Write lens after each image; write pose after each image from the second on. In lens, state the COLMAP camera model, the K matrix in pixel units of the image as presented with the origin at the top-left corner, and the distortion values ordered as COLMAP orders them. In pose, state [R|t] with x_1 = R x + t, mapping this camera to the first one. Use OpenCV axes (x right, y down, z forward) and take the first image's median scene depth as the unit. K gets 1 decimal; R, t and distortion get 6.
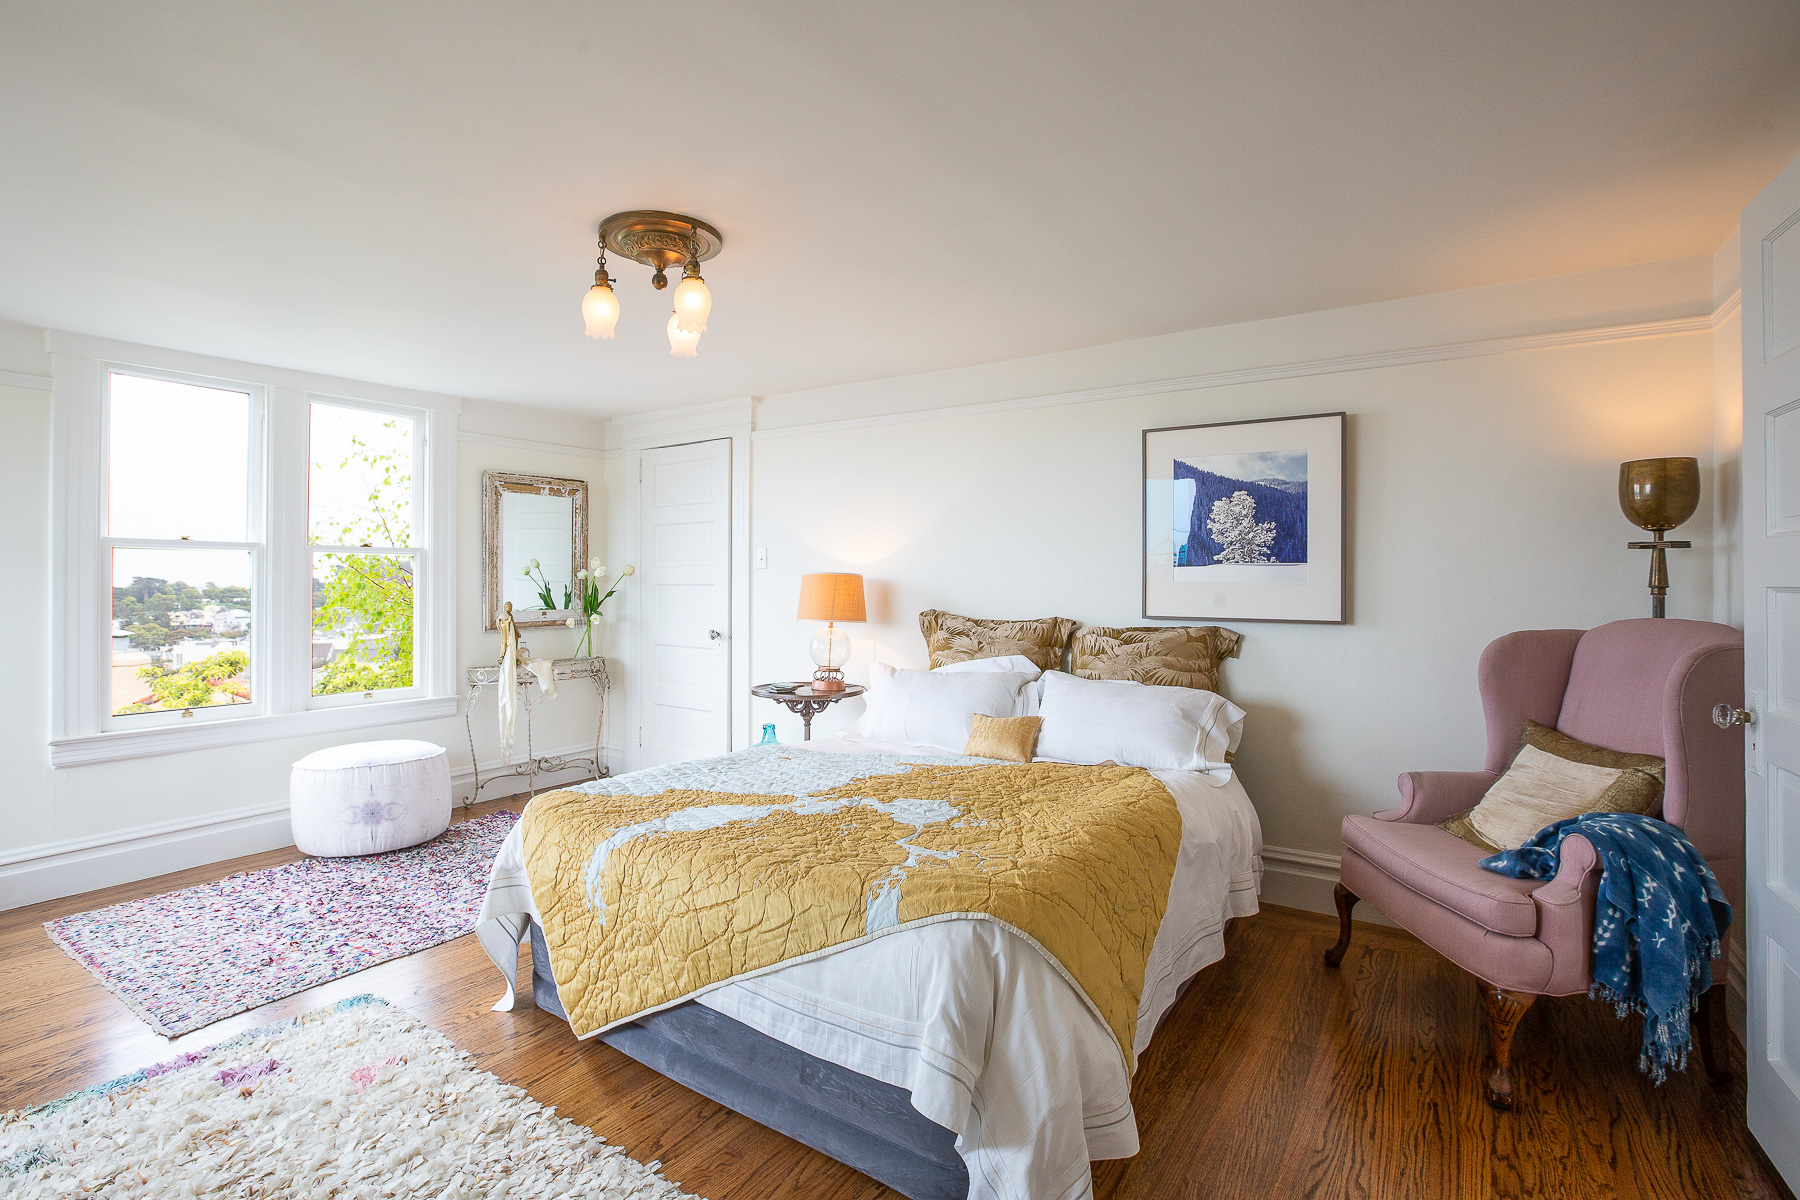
lens RADIAL K [[848.3, 0, 900.0], [0, 848.3, 600.0], [0, 0, 1]] dist [-0.029044, 0.000113]
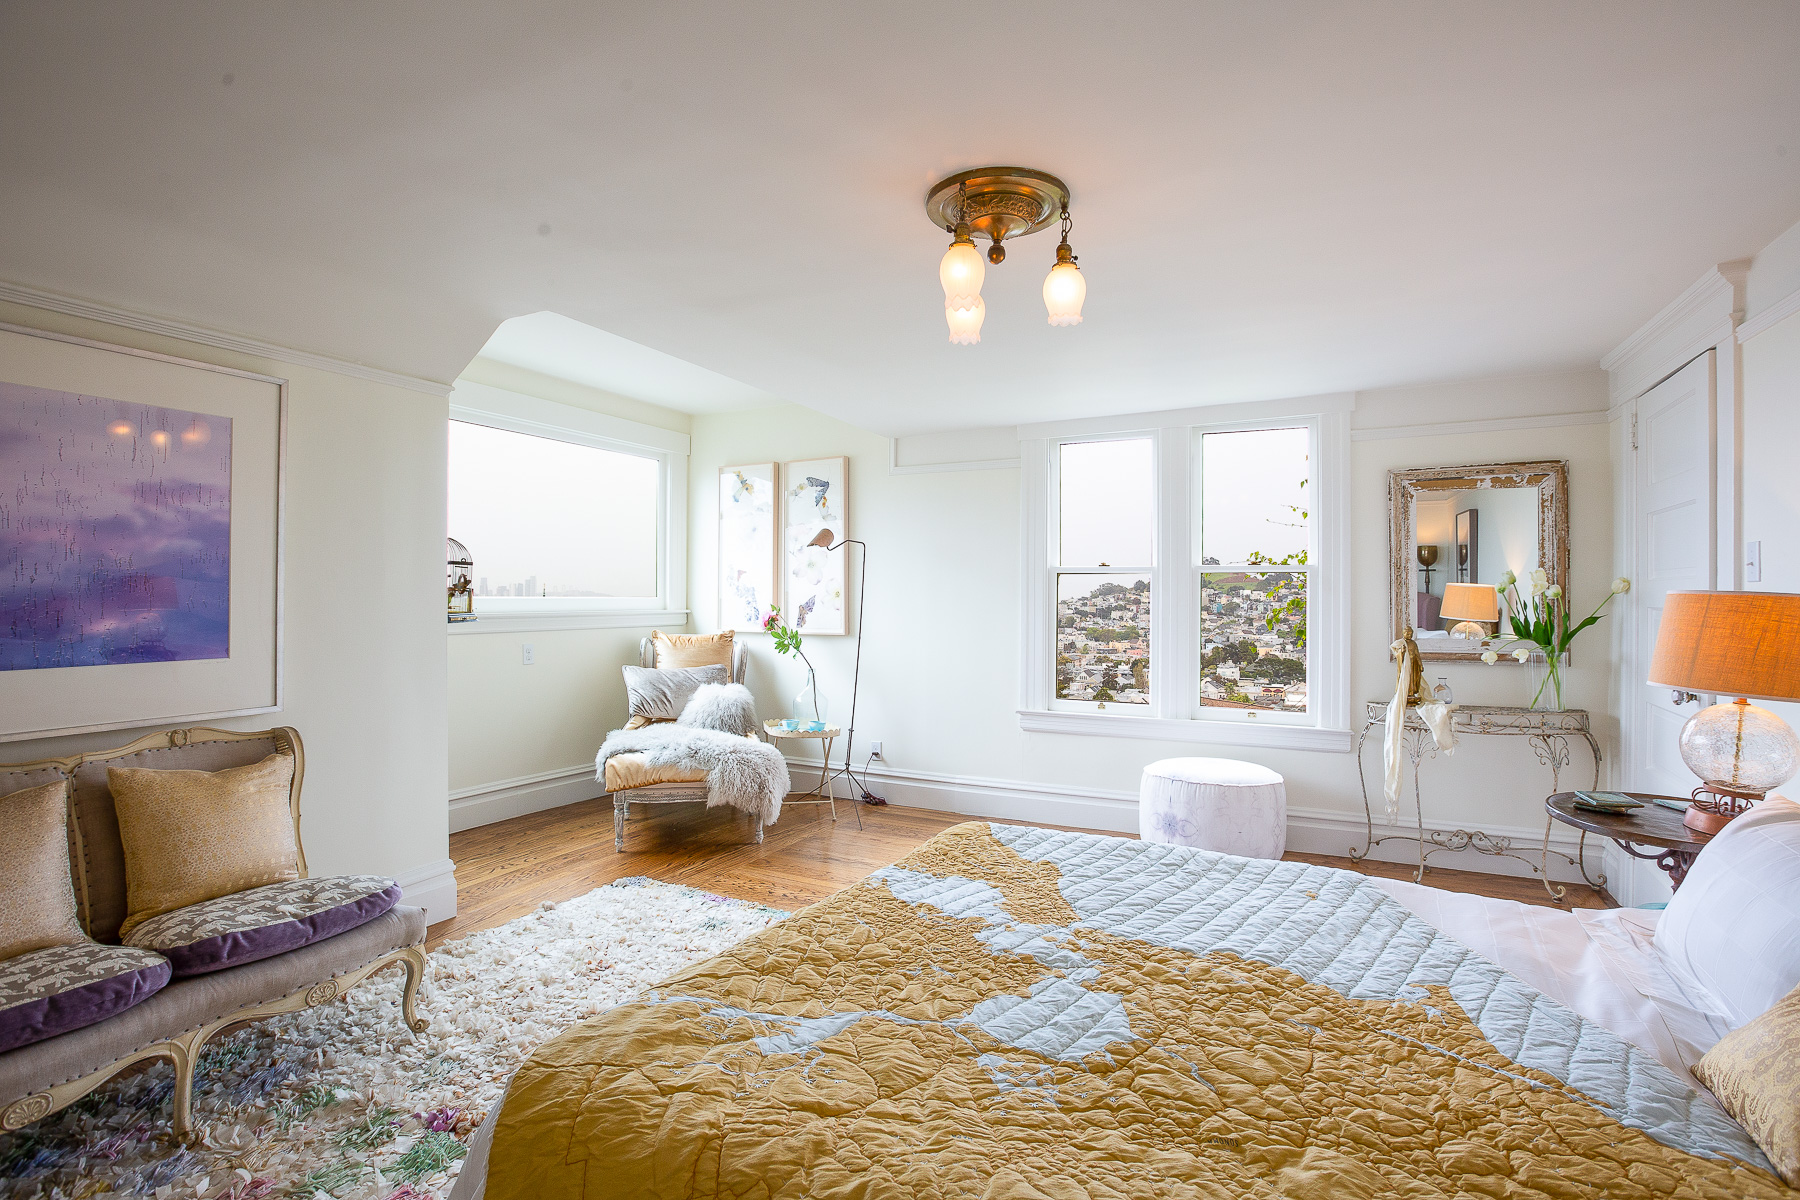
lens RADIAL K [[848.3, 0, 900.0], [0, 848.3, 600.0], [0, 0, 1]] dist [-0.029044, 0.000113]
pose [[0.114203, 0.004594, -0.993447, 0.290814], [-0.023055, 0.999732, 0.001972, -0.014269], [0.993190, 0.022679, 0.114278, 0.425791]]
